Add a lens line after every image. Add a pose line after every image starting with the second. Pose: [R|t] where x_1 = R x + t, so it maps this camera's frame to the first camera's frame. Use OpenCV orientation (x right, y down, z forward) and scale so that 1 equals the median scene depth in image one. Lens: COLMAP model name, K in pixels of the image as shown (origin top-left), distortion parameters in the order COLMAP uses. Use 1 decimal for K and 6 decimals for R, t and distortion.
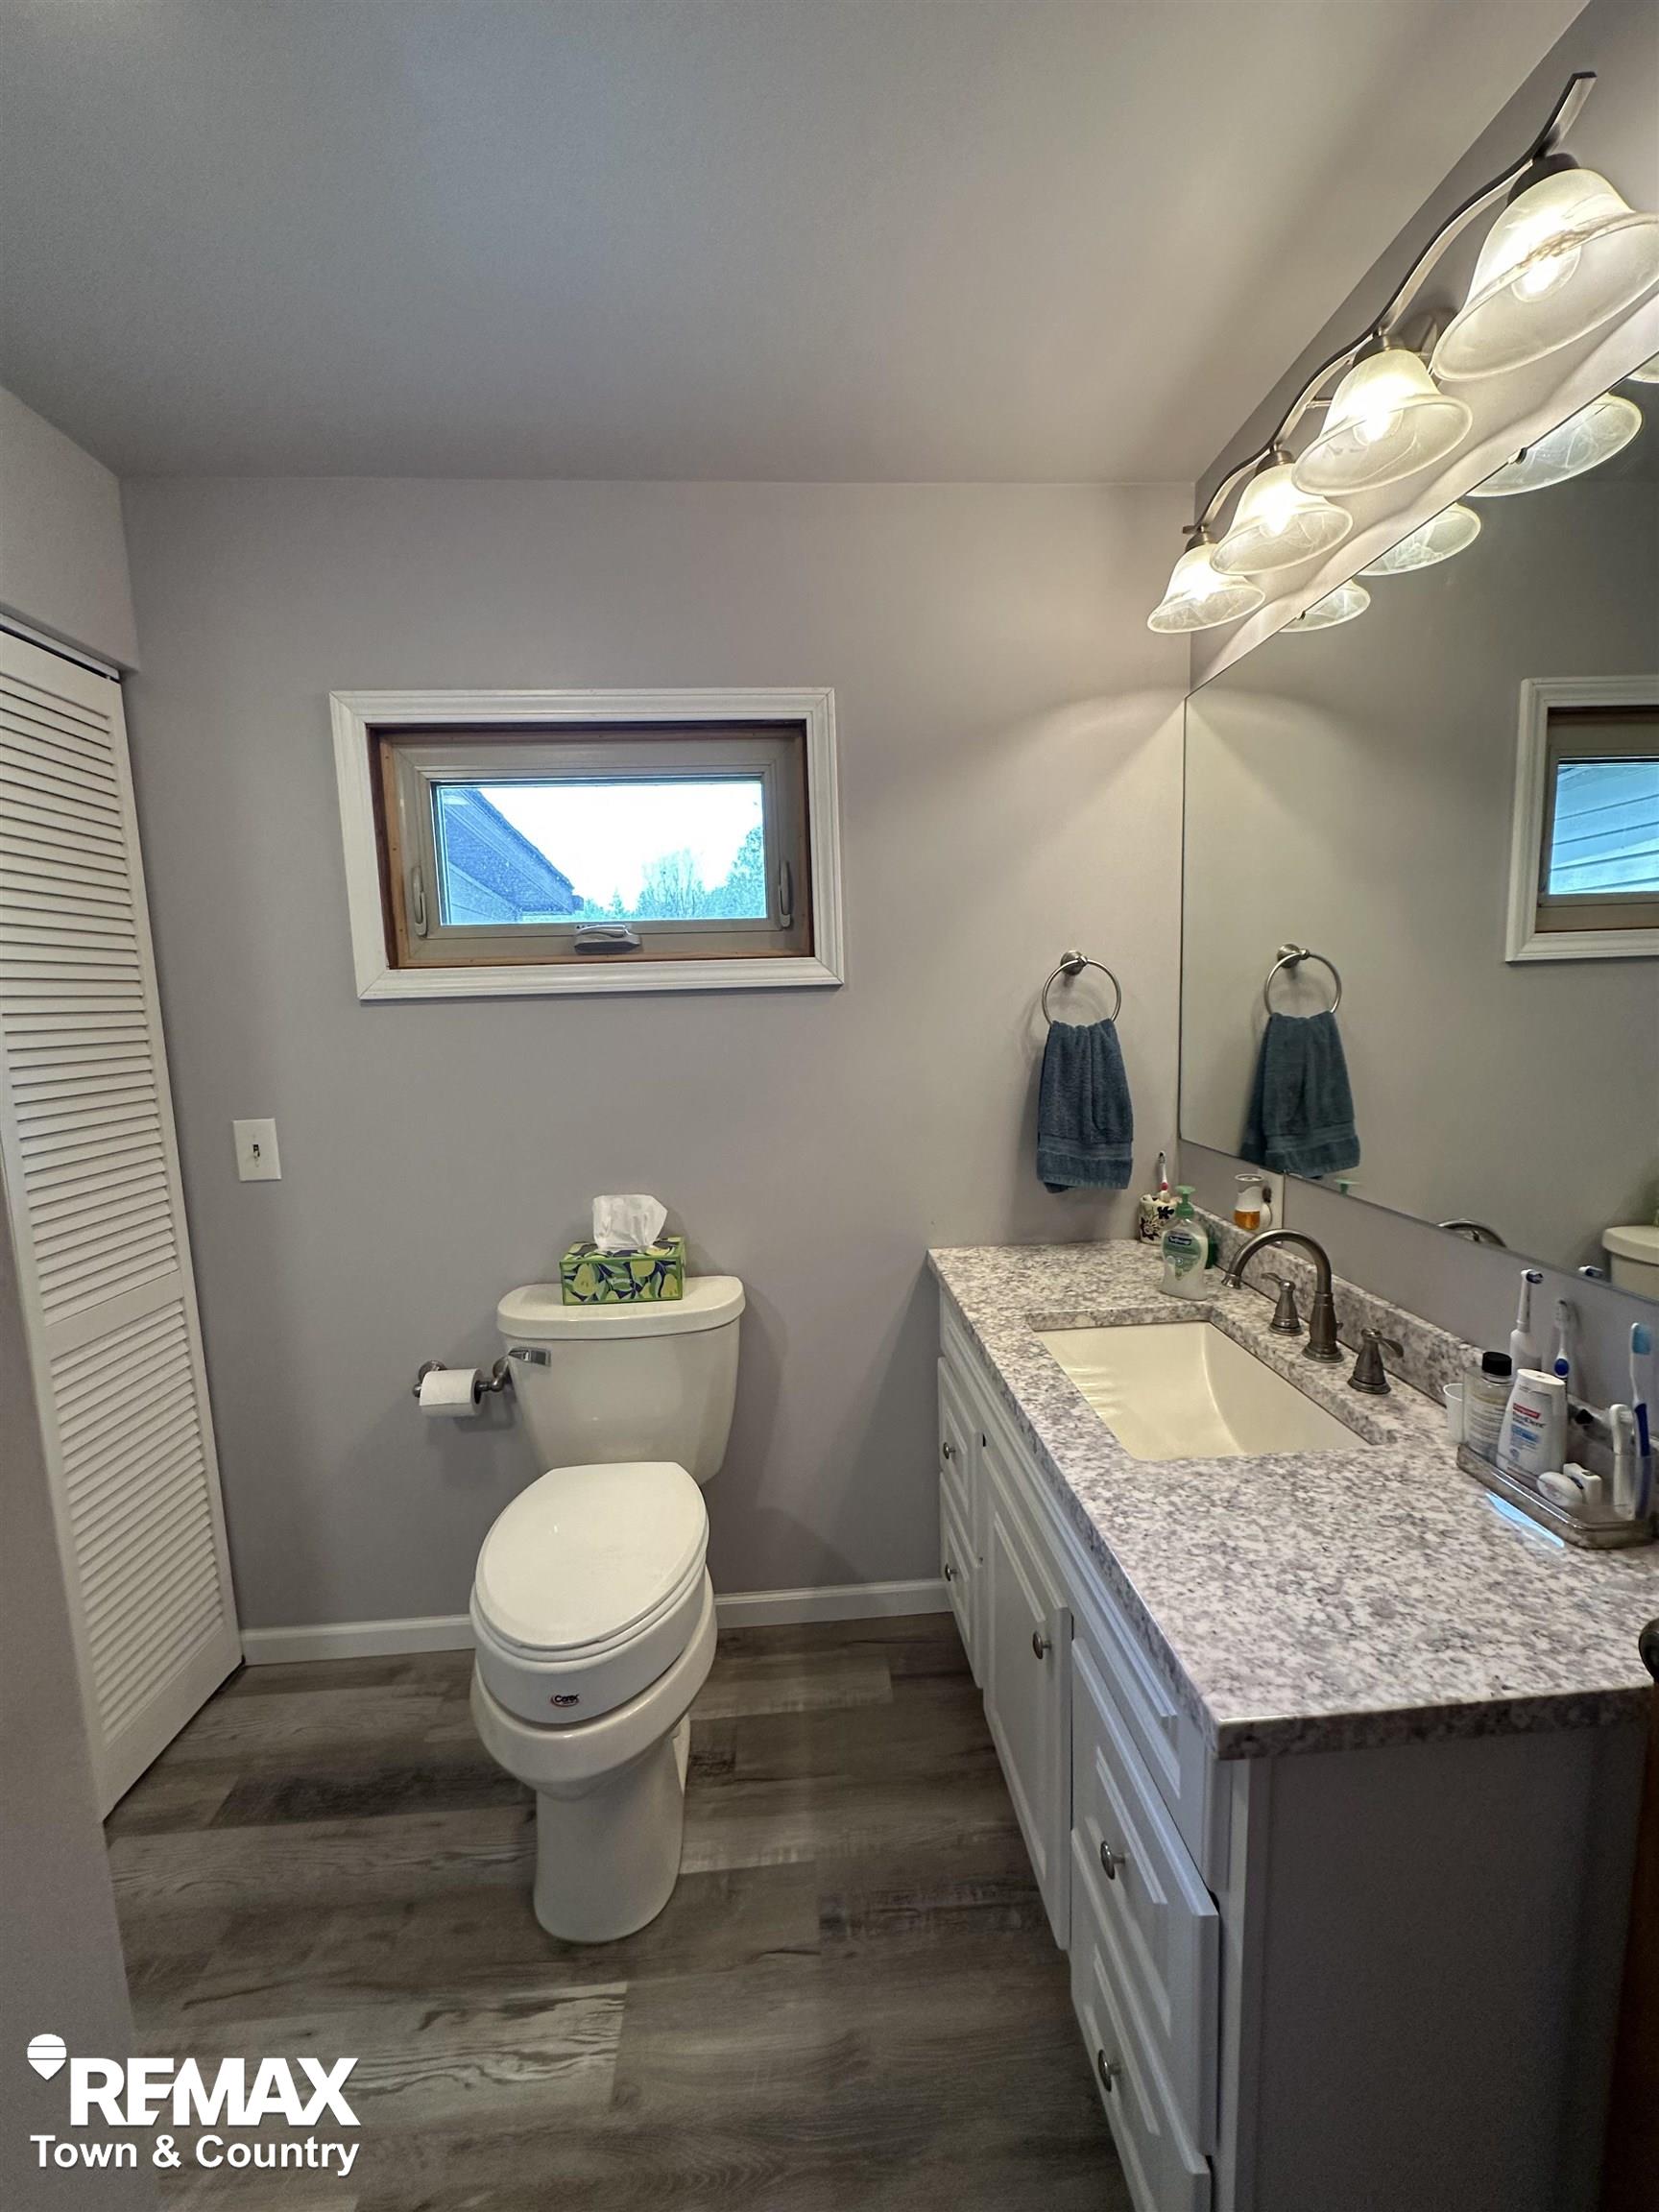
lens RADIAL K [[881.0, 0, 827.7], [0, 881.0, 1105.1], [0, 0, 1]] dist [-0.002755, 0.000082]
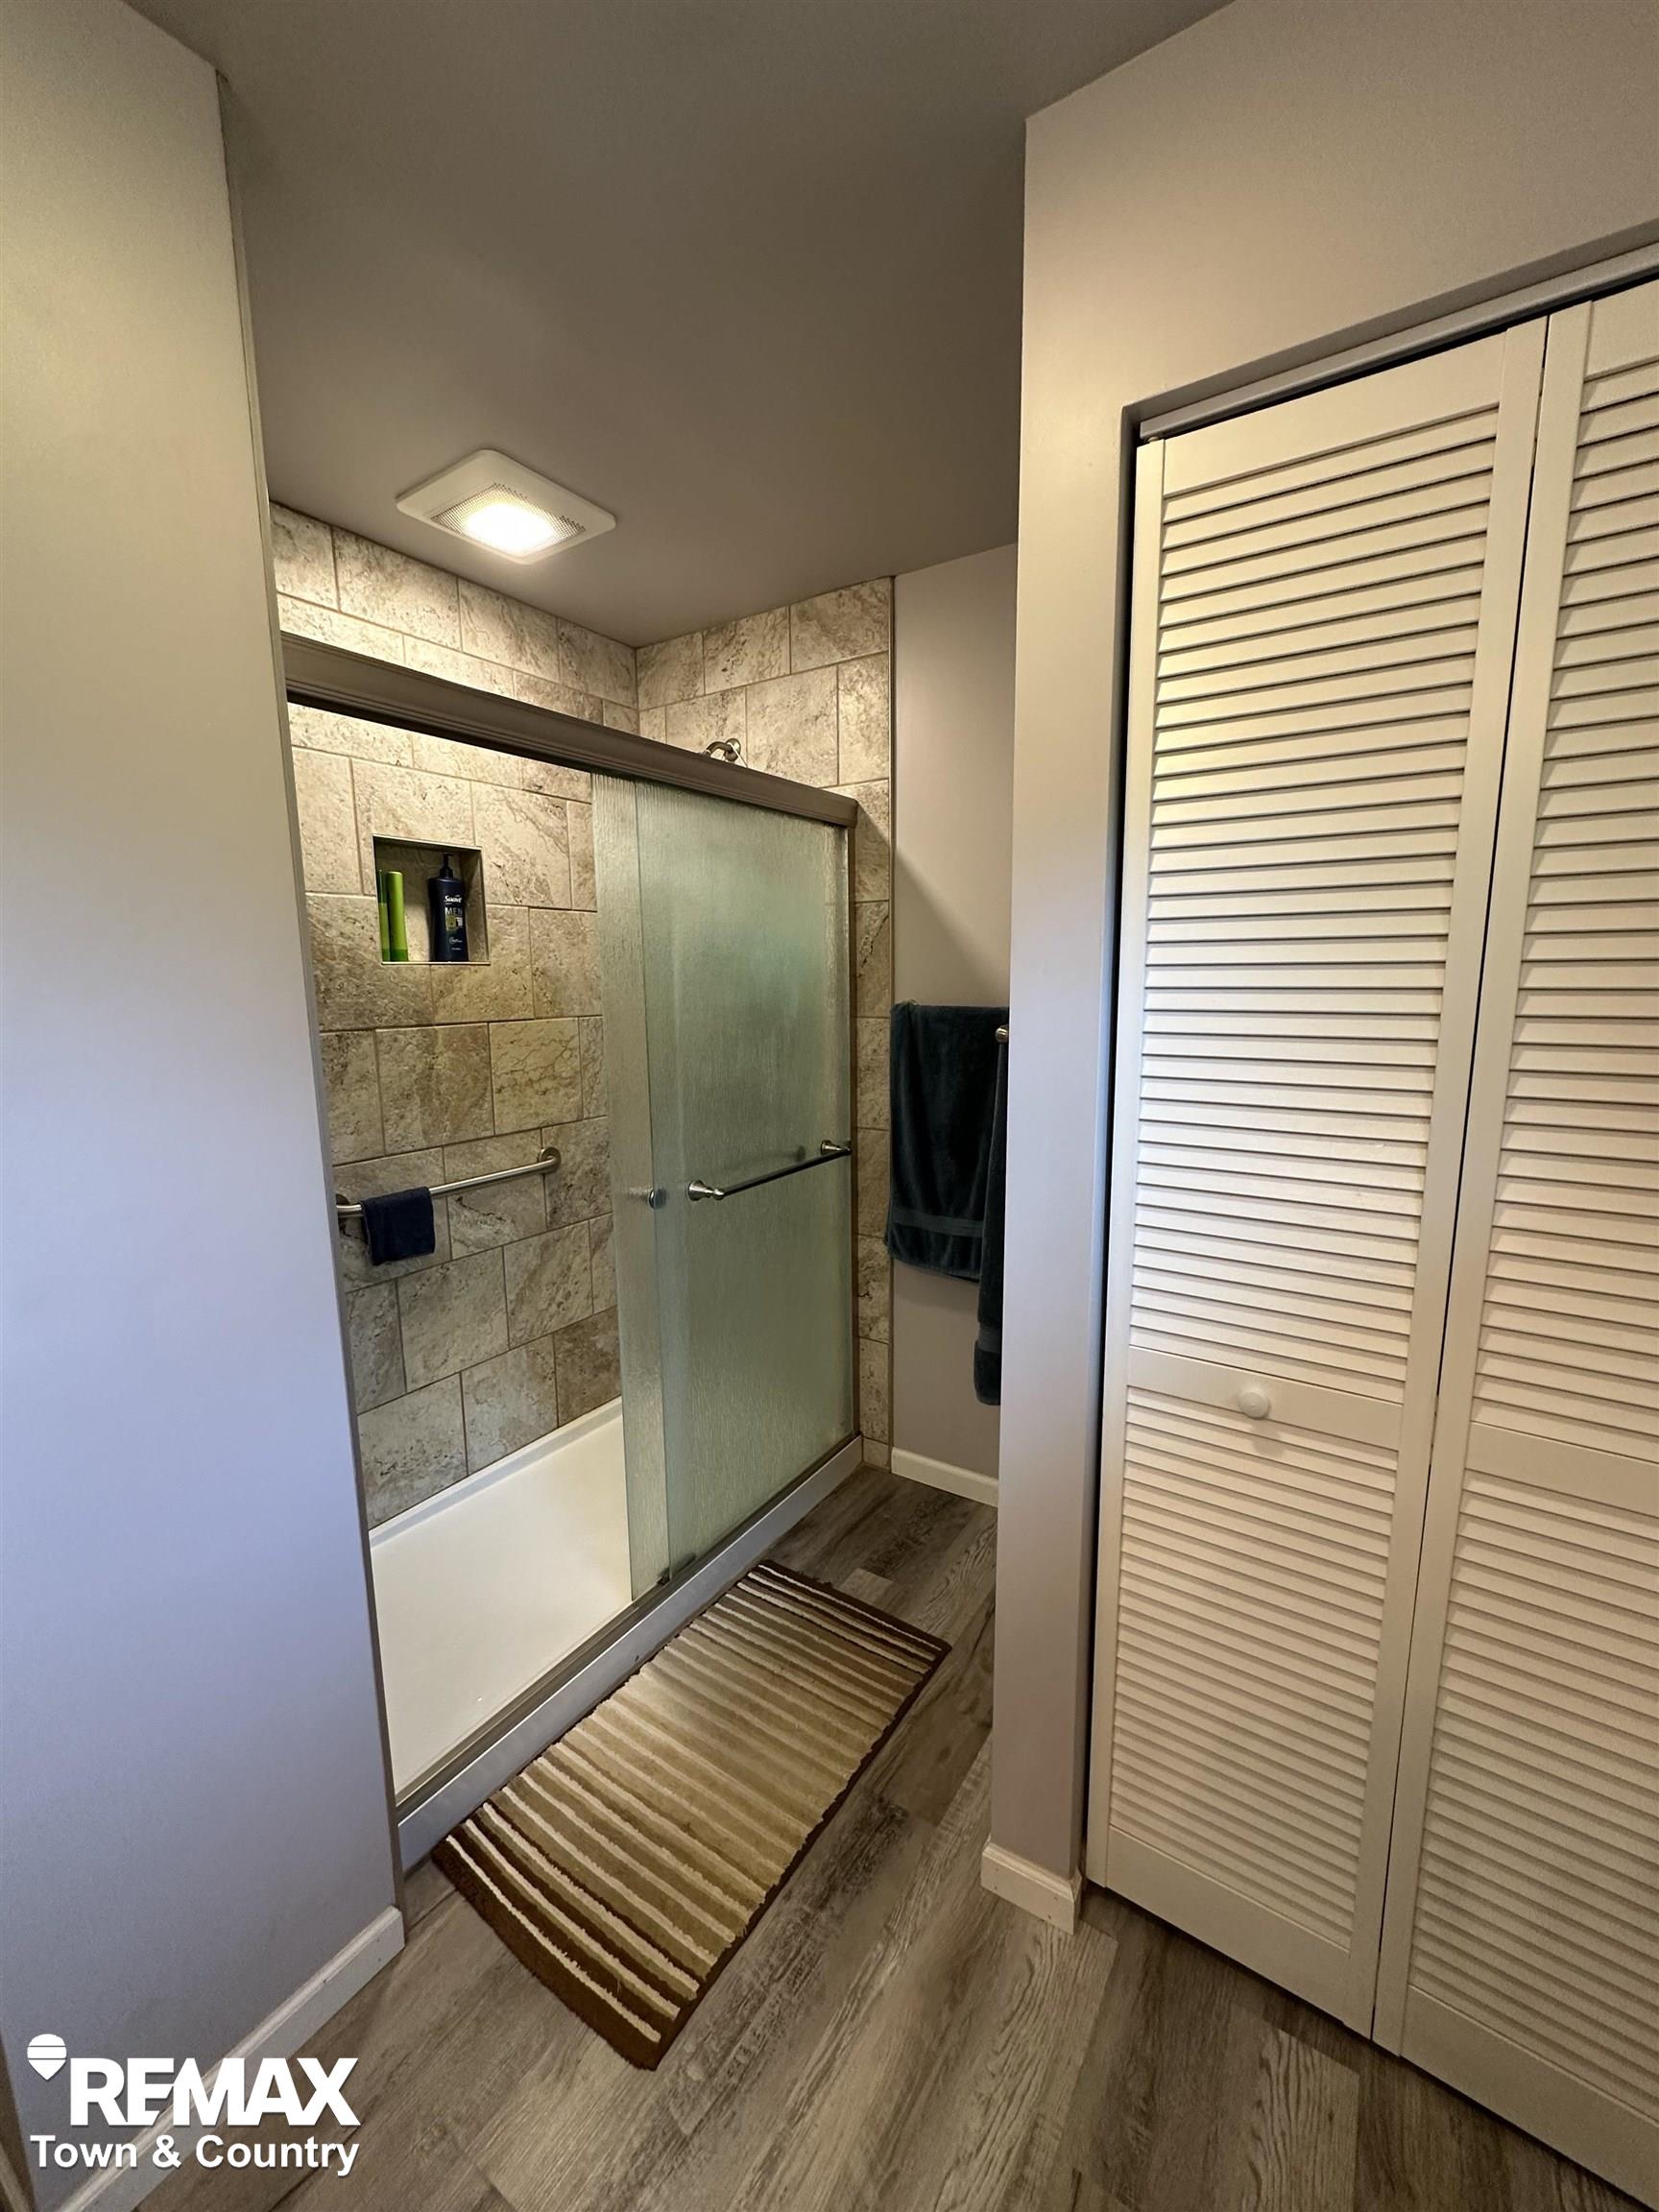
lens RADIAL K [[881.0, 0, 827.7], [0, 881.0, 1105.1], [0, 0, 1]] dist [-0.002755, 0.000082]
pose [[-0.602389, 0.158582, -0.782291, -0.074427], [-0.069071, 0.966033, 0.249016, -0.103810], [0.795209, 0.204038, -0.570974, 0.797954]]
